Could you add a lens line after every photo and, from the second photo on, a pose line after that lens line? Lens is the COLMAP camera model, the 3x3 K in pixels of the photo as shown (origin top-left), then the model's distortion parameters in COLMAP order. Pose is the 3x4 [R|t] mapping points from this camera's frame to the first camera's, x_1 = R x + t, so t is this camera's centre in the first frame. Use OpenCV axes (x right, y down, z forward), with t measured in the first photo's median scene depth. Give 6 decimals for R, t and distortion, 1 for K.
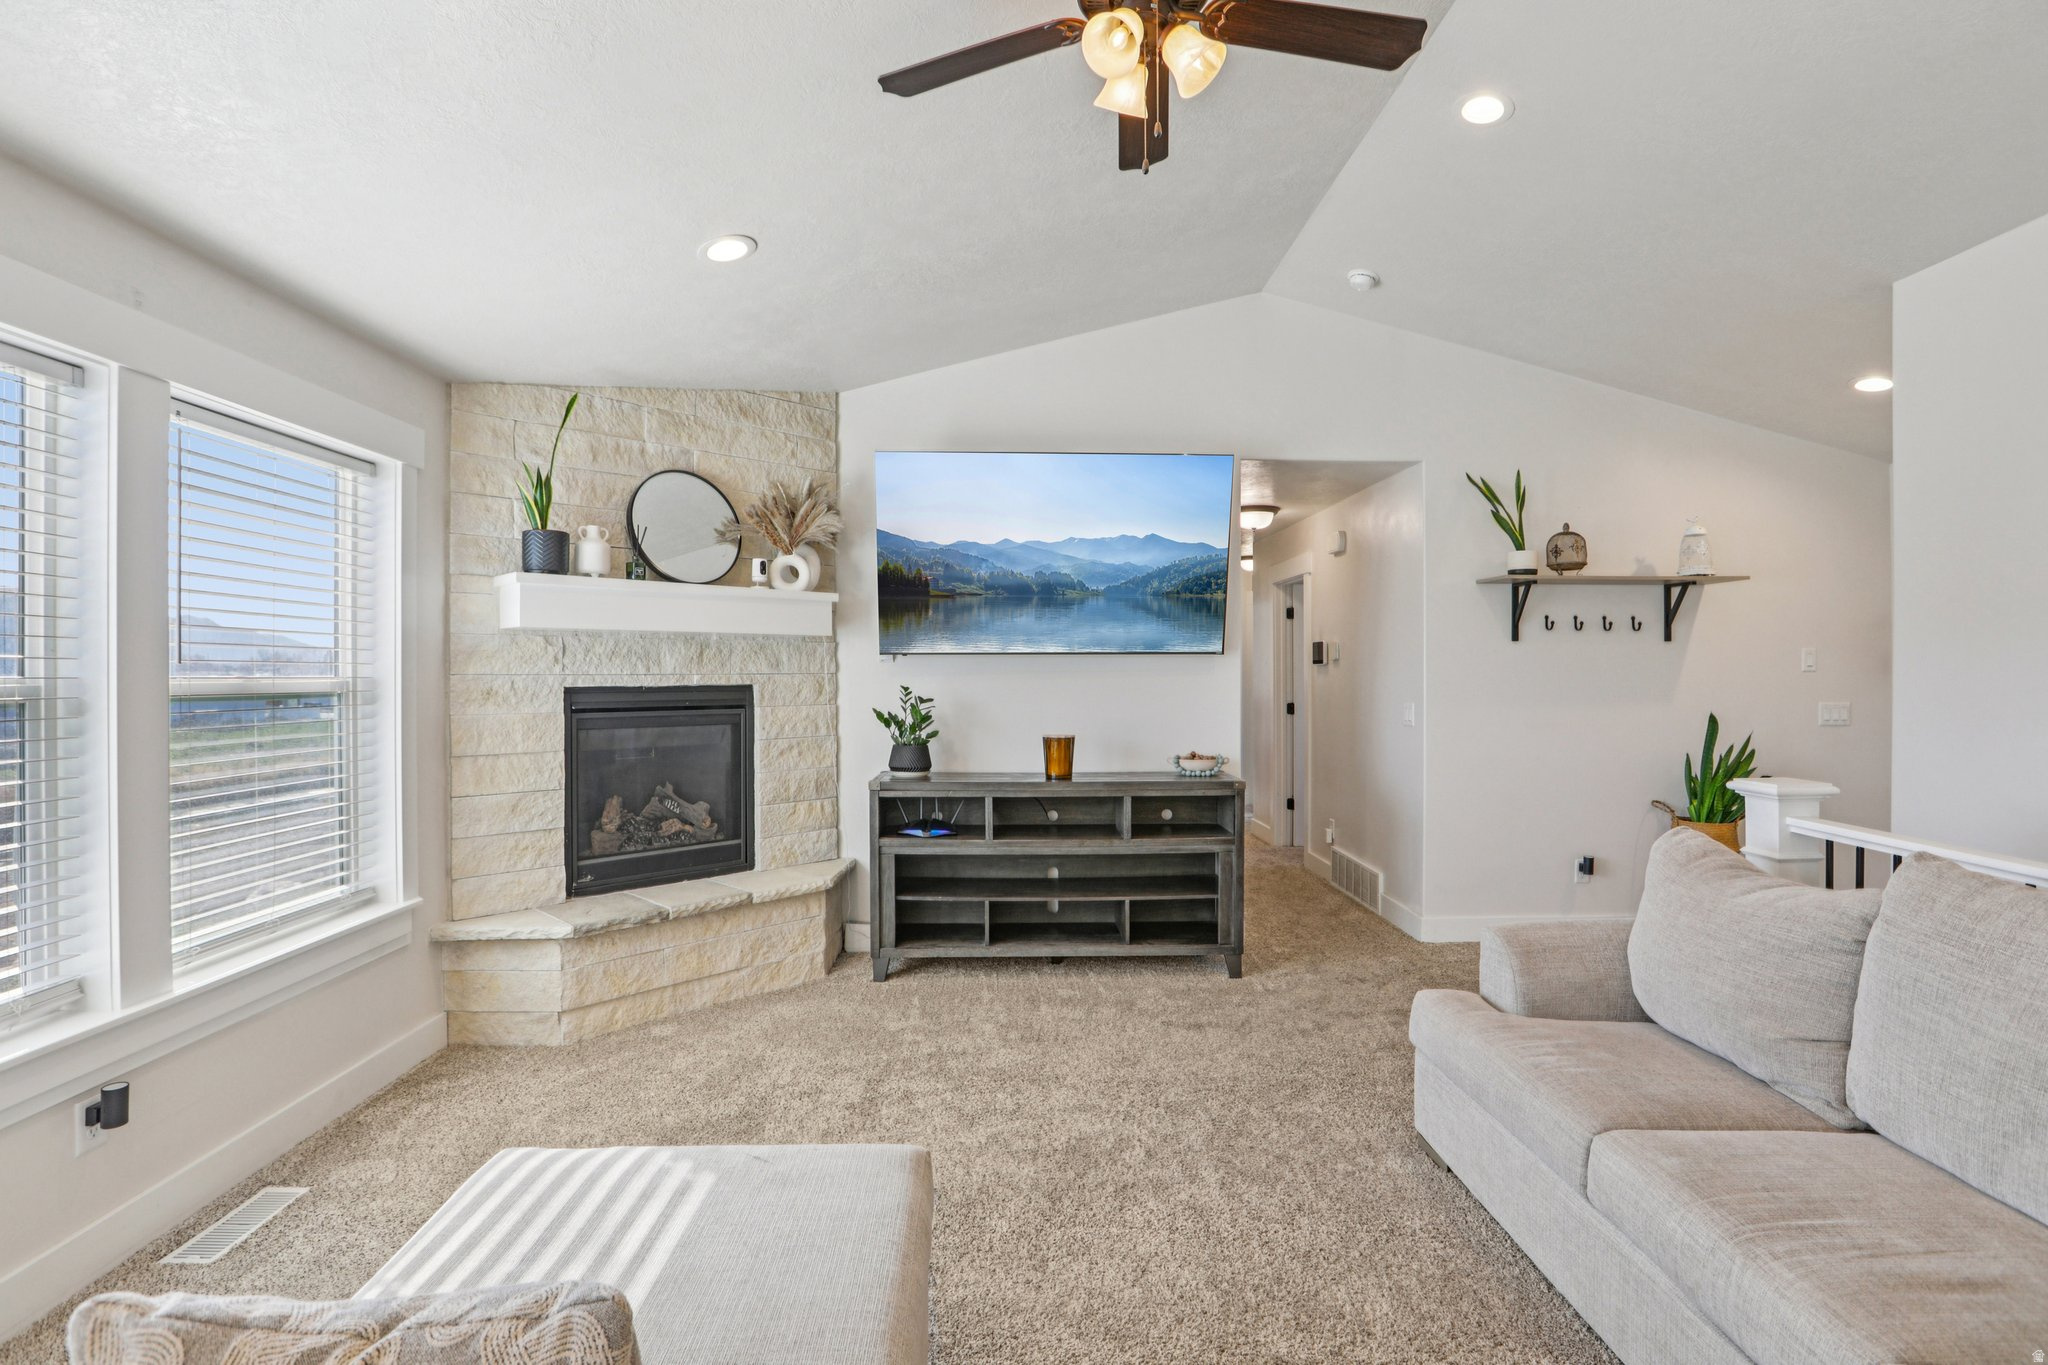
lens RADIAL K [[961.1, 0, 1021.0], [0, 961.1, 676.3], [0, 0, 1]] dist [-0.062055, 0.031940]
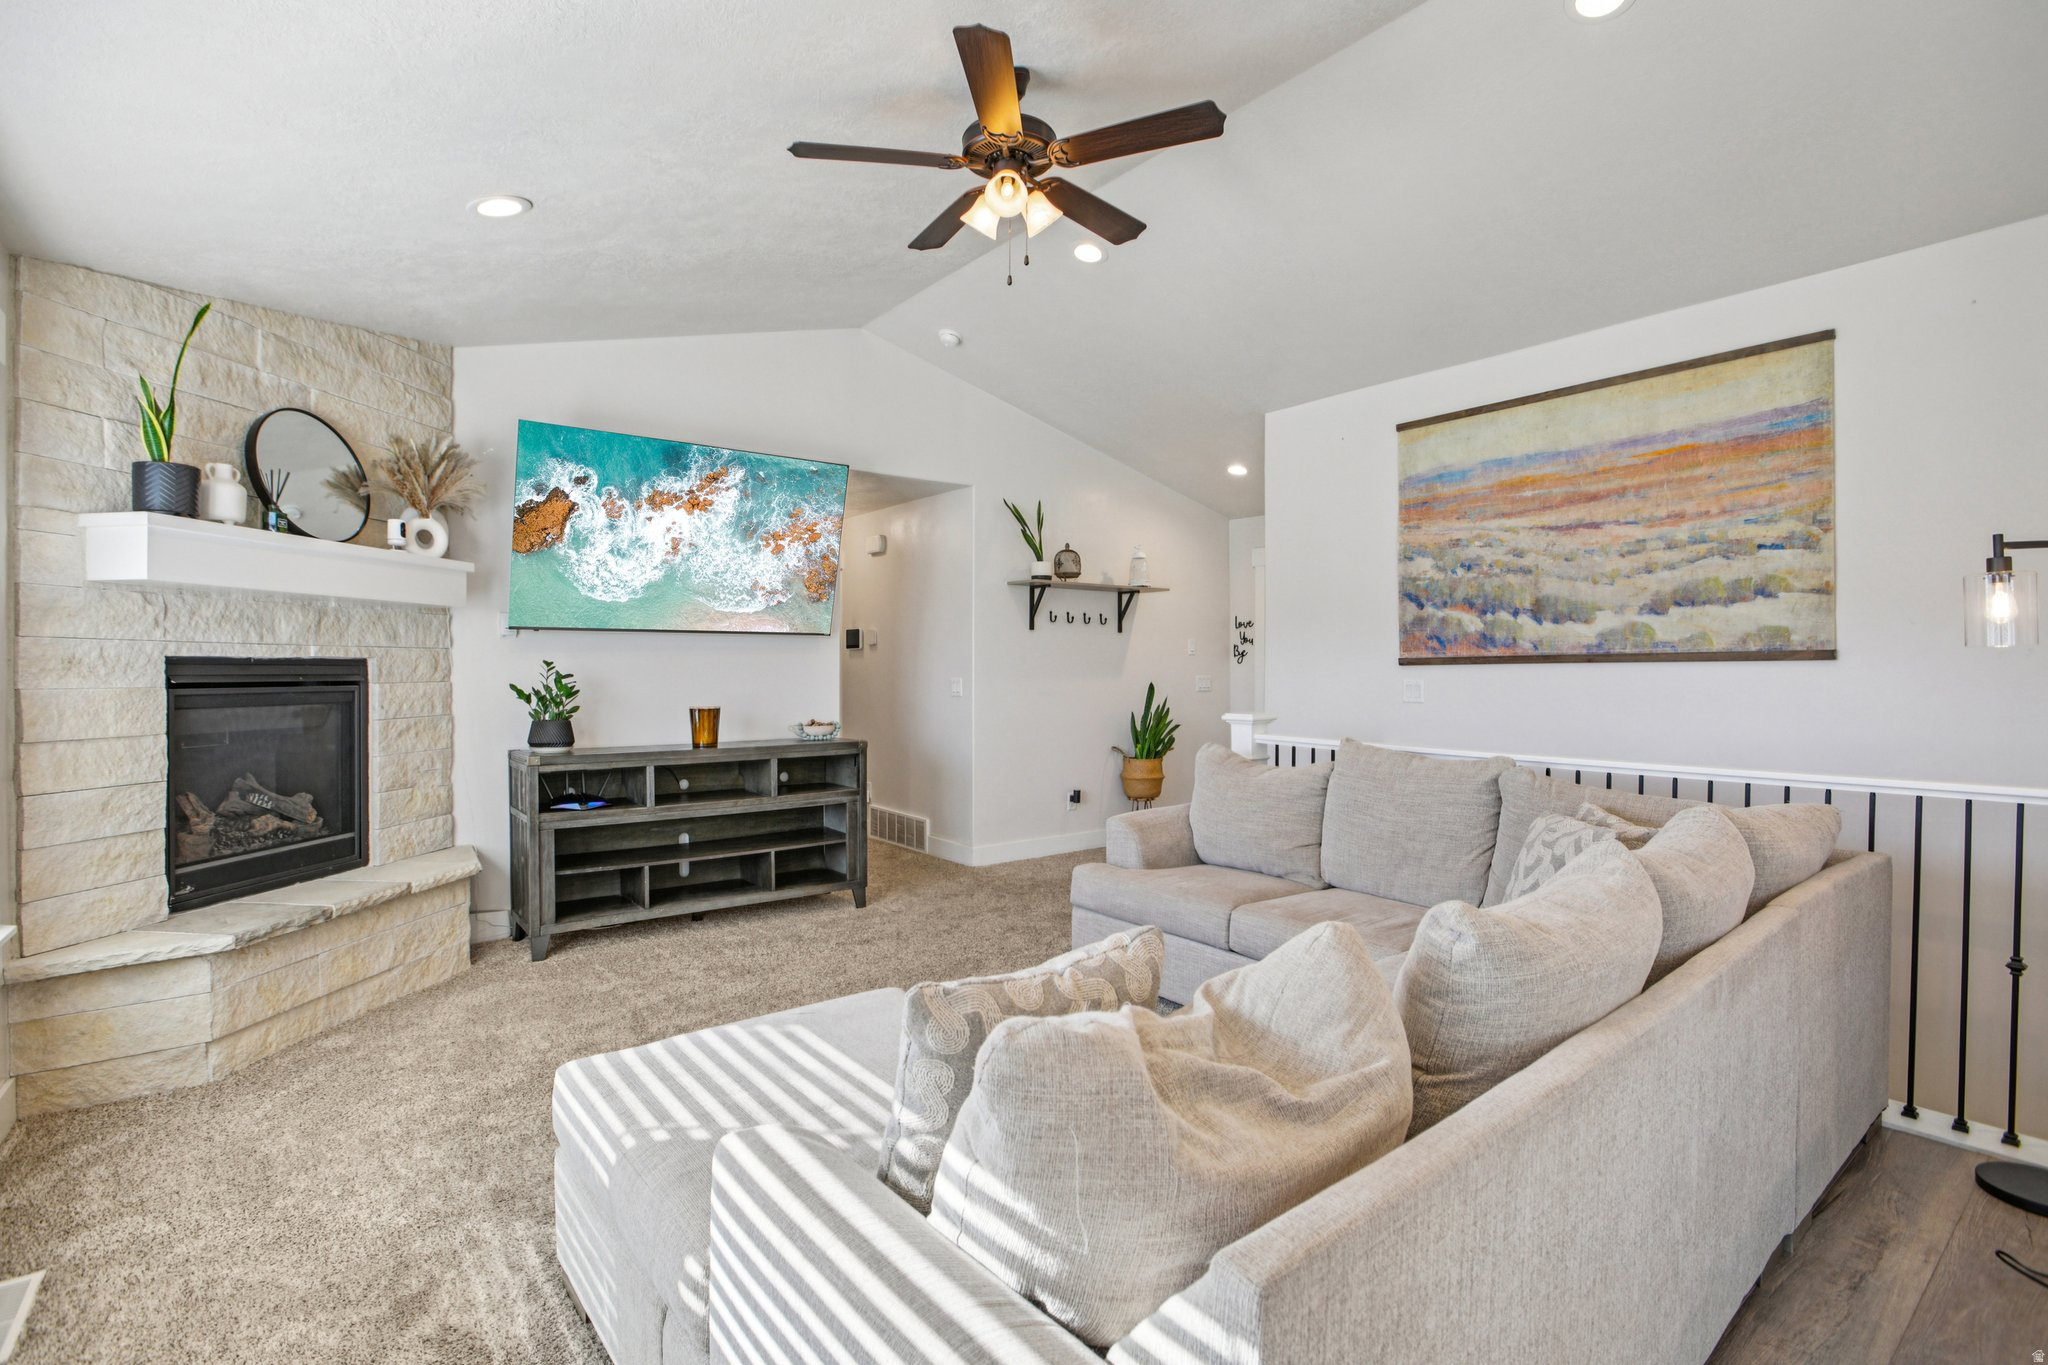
lens RADIAL K [[960.4, 0, 1018.4], [0, 960.4, 675.7], [0, 0, 1]] dist [-0.055543, 0.022427]
pose [[0.804260, -0.004613, 0.594259, -0.337887], [0.002744, 0.999988, 0.004050, 0.024852], [-0.594271, -0.001627, 0.804263, -0.076026]]
